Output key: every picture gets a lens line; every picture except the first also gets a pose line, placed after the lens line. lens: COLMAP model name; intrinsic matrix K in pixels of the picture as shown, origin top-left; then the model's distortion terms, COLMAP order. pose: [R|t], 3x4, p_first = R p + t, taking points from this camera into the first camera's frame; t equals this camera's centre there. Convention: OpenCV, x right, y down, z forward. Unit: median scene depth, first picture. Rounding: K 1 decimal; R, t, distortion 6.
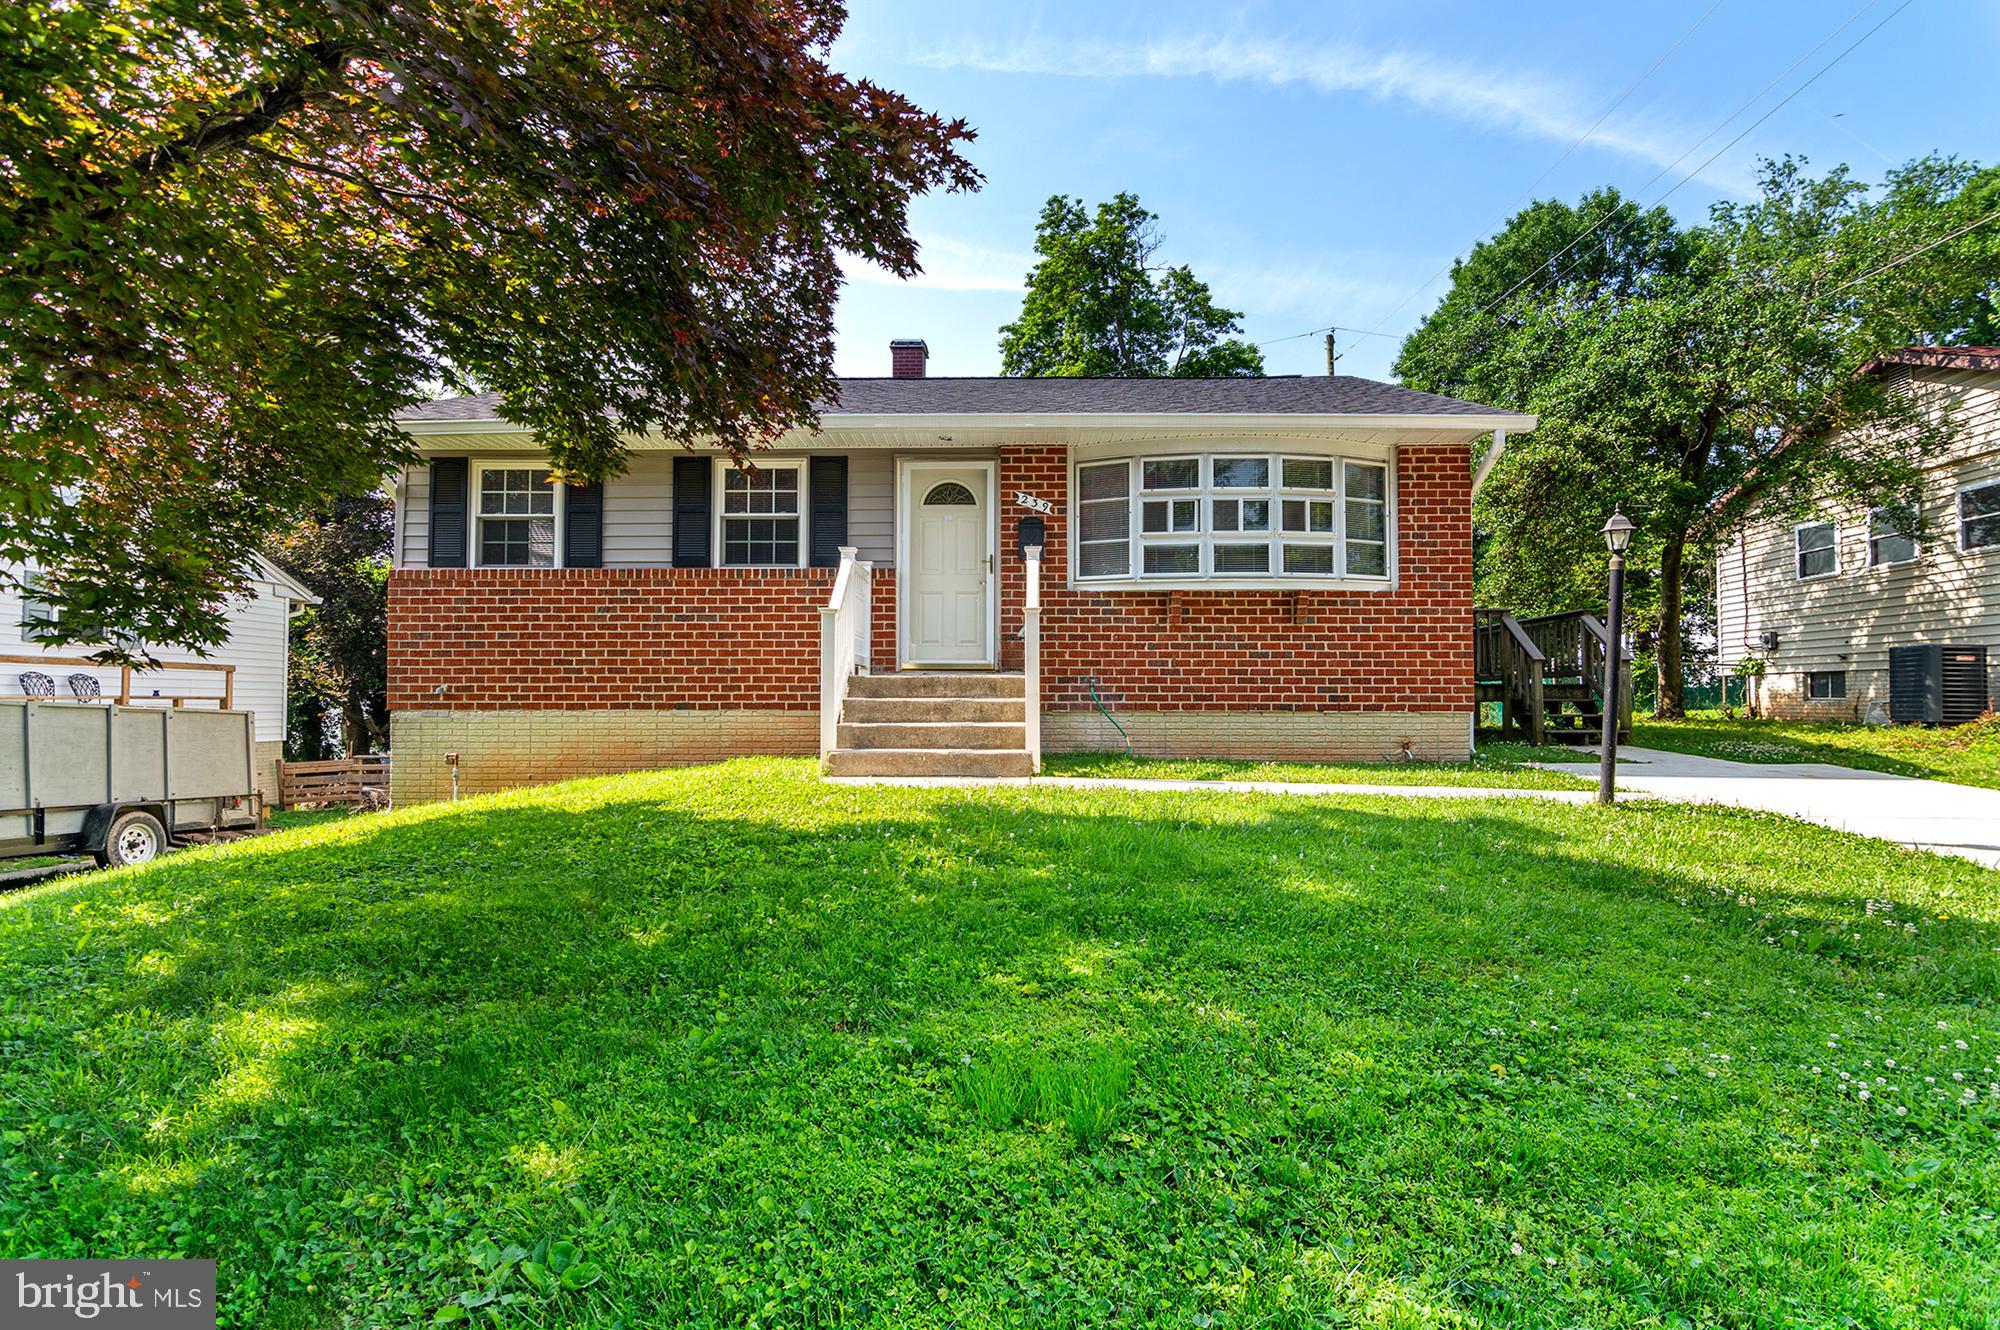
lens RADIAL K [[985.6, 0, 856.3], [0, 985.6, 665.5], [0, 0, 1]] dist [-0.001059, -0.005271]
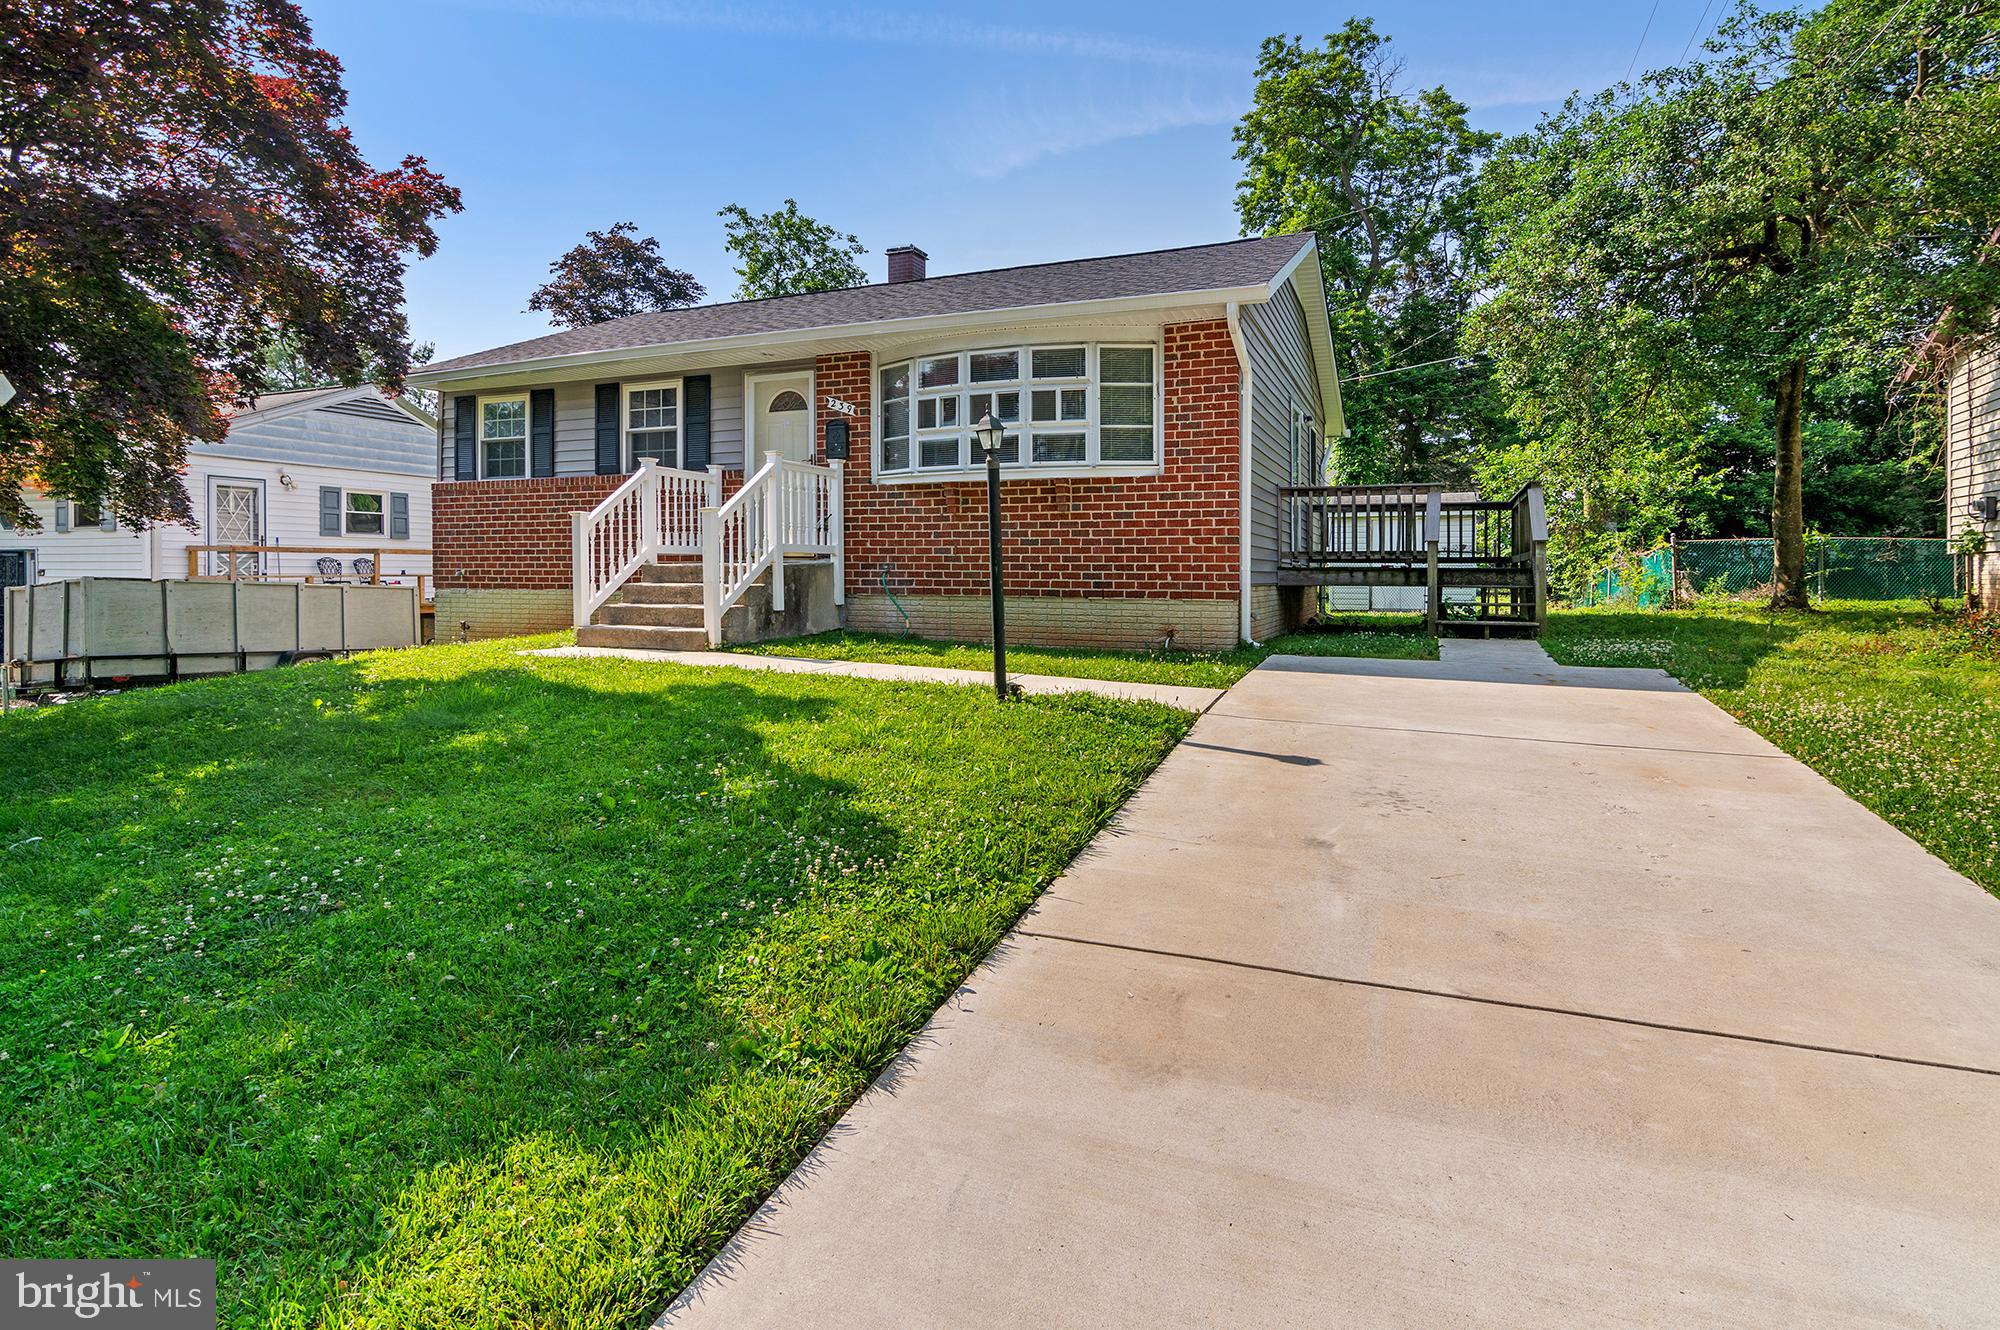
lens RADIAL K [[1006.3, 0, 1012.2], [0, 1006.3, 576.3], [0, 0, 1]] dist [-0.006079, -0.004615]
pose [[0.930502, 0.004420, -0.366260, 0.775341], [0.010904, 0.999150, 0.039761, -0.016956], [0.366124, -0.040991, 0.929663, 0.013608]]
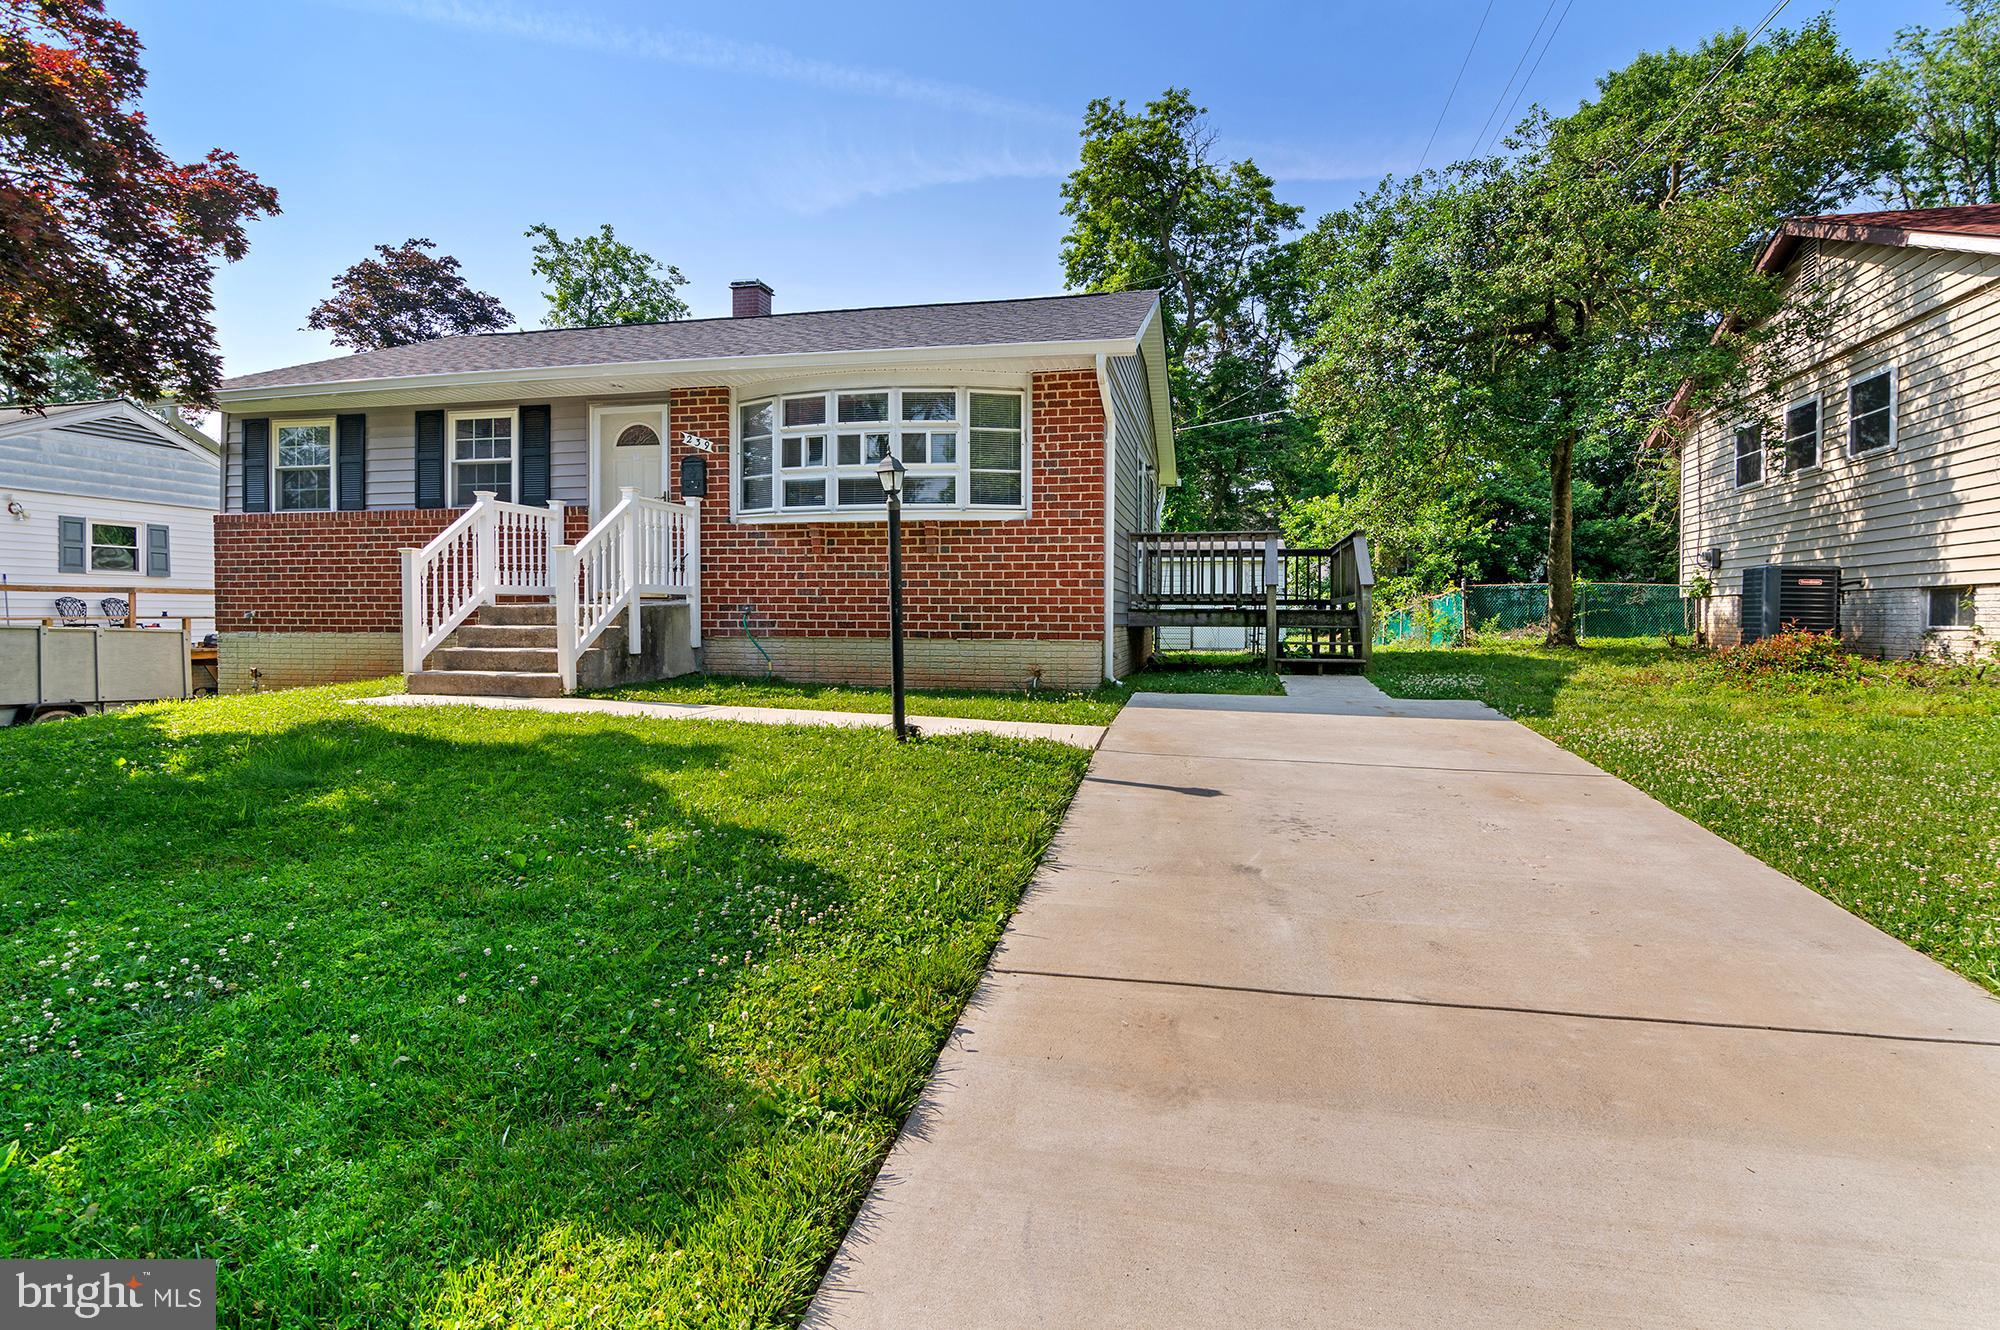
lens RADIAL K [[993.8, 0, 995.7], [0, 993.8, 624.5], [0, 0, 1]] dist [-0.005479, -0.005902]
pose [[0.980797, 0.004821, -0.194970, 0.711571], [0.004647, 0.998833, 0.048073, -0.017633], [0.194975, -0.048056, 0.979630, -0.003511]]
